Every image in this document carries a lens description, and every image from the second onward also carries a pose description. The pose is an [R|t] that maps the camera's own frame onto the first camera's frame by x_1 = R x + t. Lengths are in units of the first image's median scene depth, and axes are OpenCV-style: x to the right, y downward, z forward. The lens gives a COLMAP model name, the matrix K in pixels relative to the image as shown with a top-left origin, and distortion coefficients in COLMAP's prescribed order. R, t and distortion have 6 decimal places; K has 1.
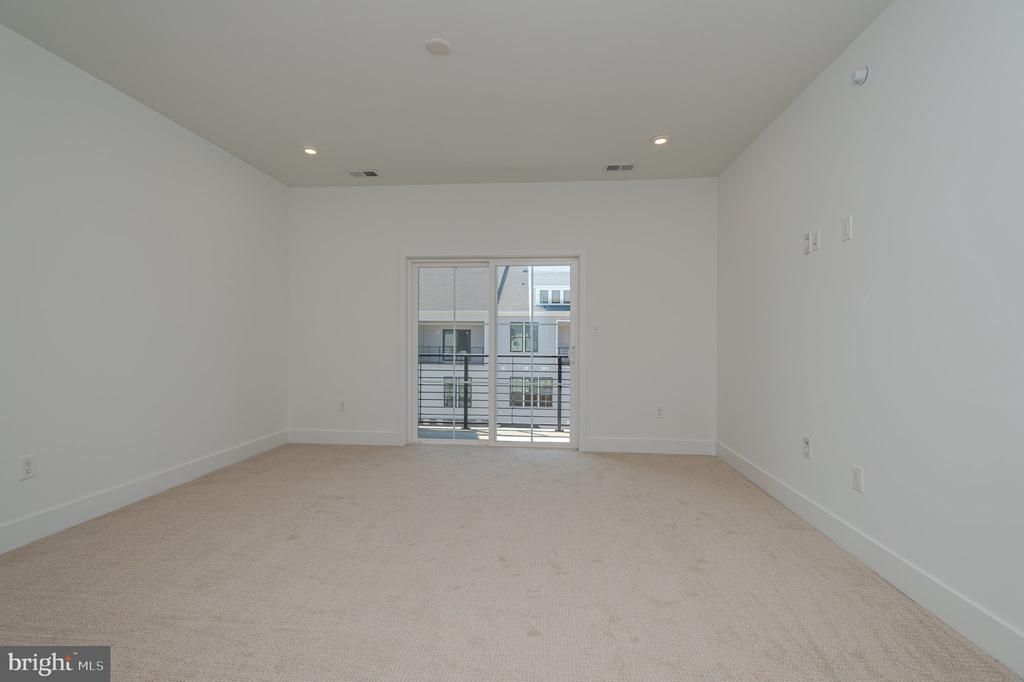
lens RADIAL K [[473.8, 0, 512.0], [0, 473.8, 341.0], [0, 0, 1]] dist [0.009940, -0.000530]
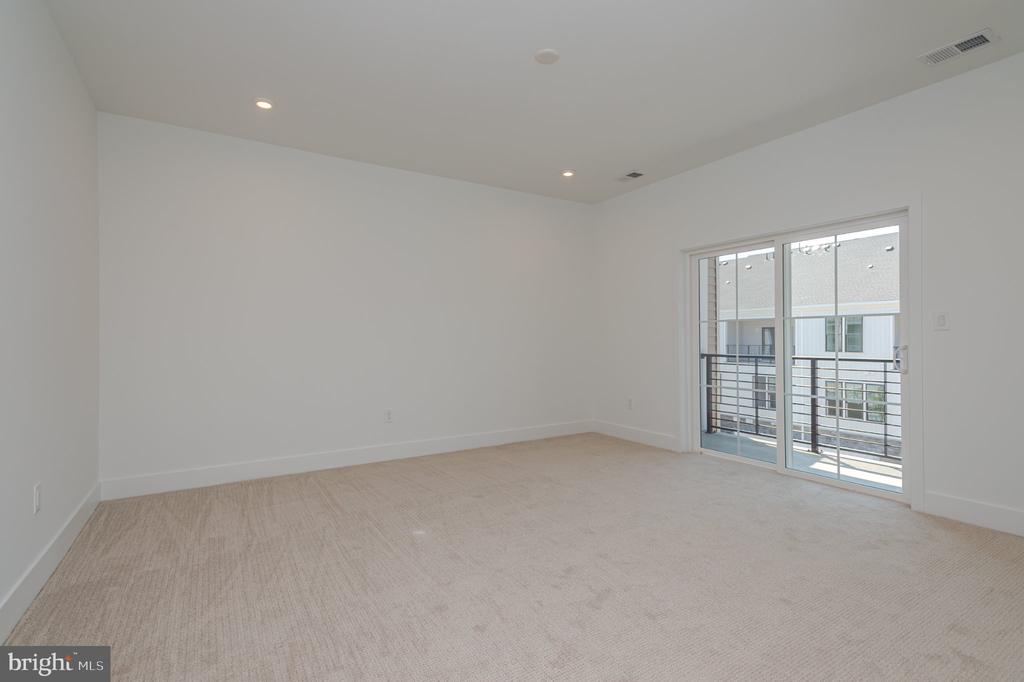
lens RADIAL K [[486.3, 0, 512.2], [0, 486.3, 338.5], [0, 0, 1]] dist [0.017688, -0.000152]
pose [[0.598499, -0.009257, -0.801070, 0.359081], [0.009150, 0.999947, -0.004719, -0.002187], [0.801071, -0.004506, 0.598552, 0.162435]]
